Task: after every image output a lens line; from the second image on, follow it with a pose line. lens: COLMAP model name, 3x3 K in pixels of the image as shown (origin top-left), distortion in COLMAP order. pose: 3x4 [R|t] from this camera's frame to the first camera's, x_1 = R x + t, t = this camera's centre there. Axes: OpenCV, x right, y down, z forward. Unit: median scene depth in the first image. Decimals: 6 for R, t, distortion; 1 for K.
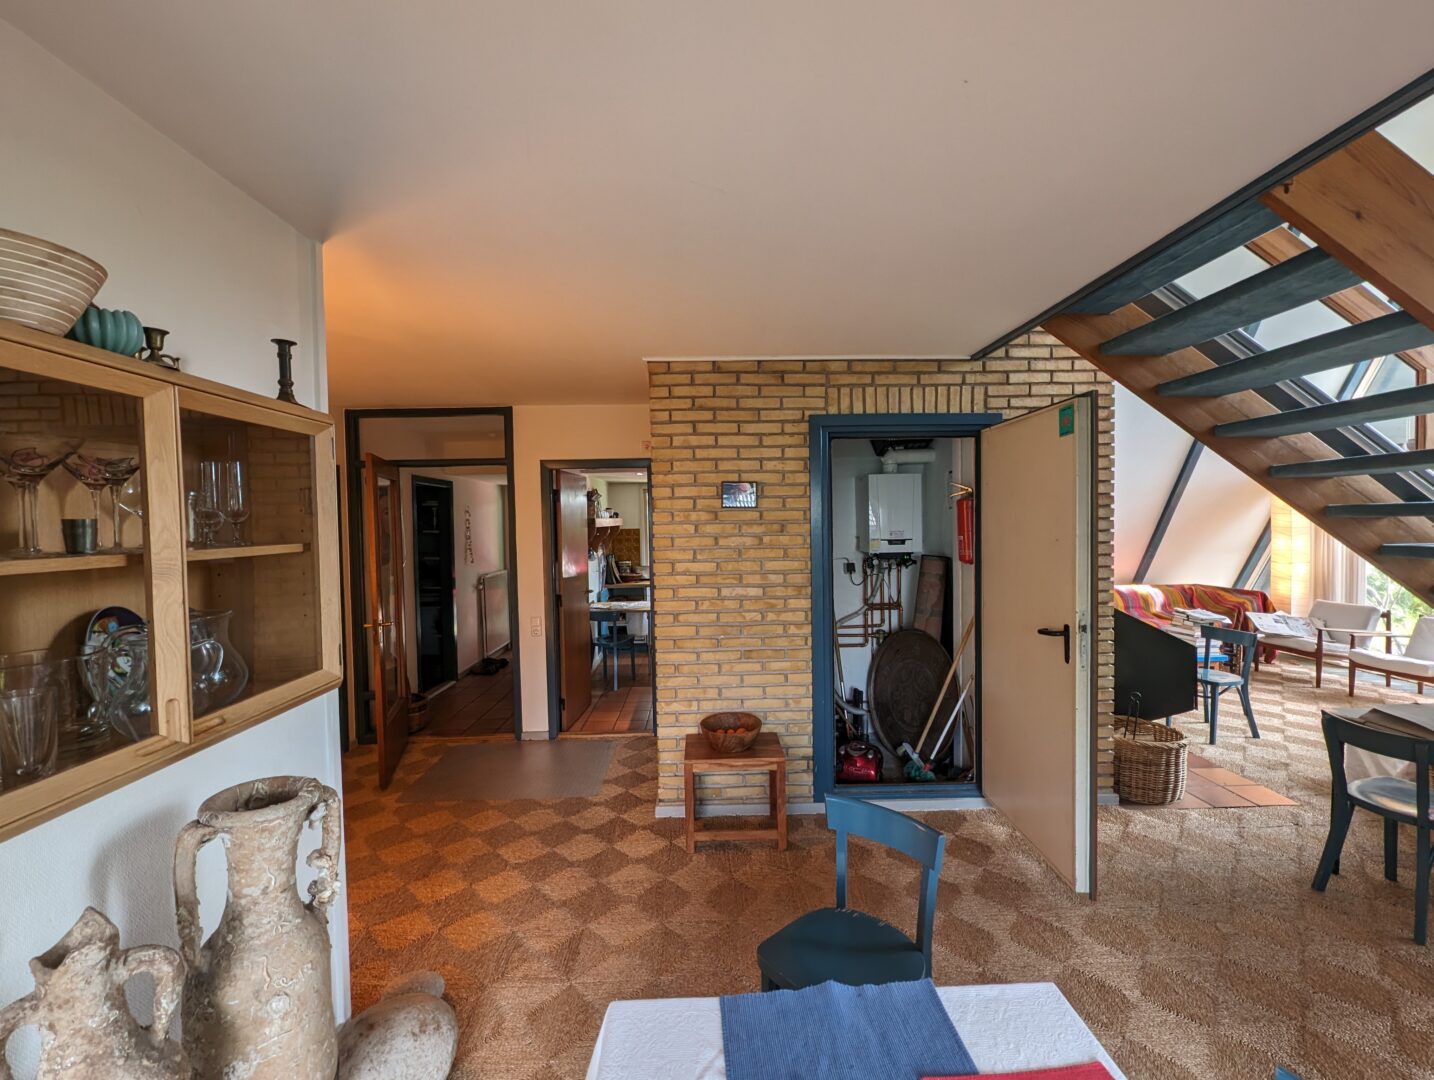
lens RADIAL K [[561.8, 0, 715.5], [0, 561.8, 538.5], [0, 0, 1]] dist [-0.001107, -0.000592]
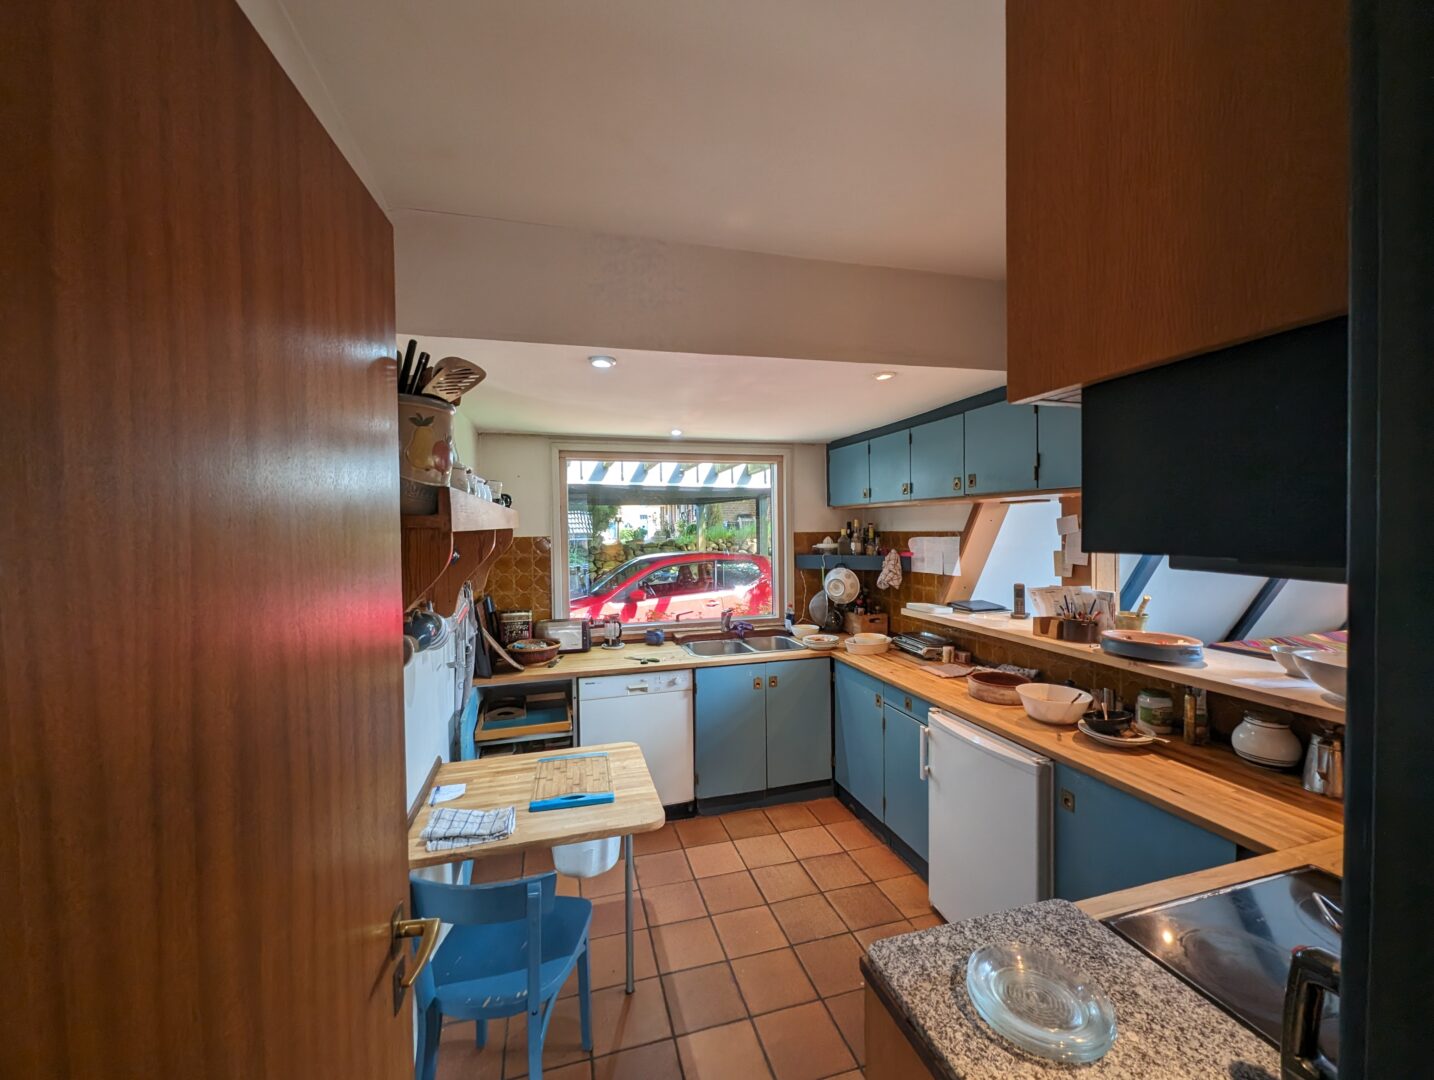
lens RADIAL K [[561.8, 0, 715.5], [0, 561.8, 538.5], [0, 0, 1]] dist [-0.001107, -0.000592]
pose [[0.967882, -0.001001, 0.251402, -0.128751], [0.004408, 0.999906, -0.012991, -0.010259], [-0.251365, 0.013682, 0.967796, 0.571123]]
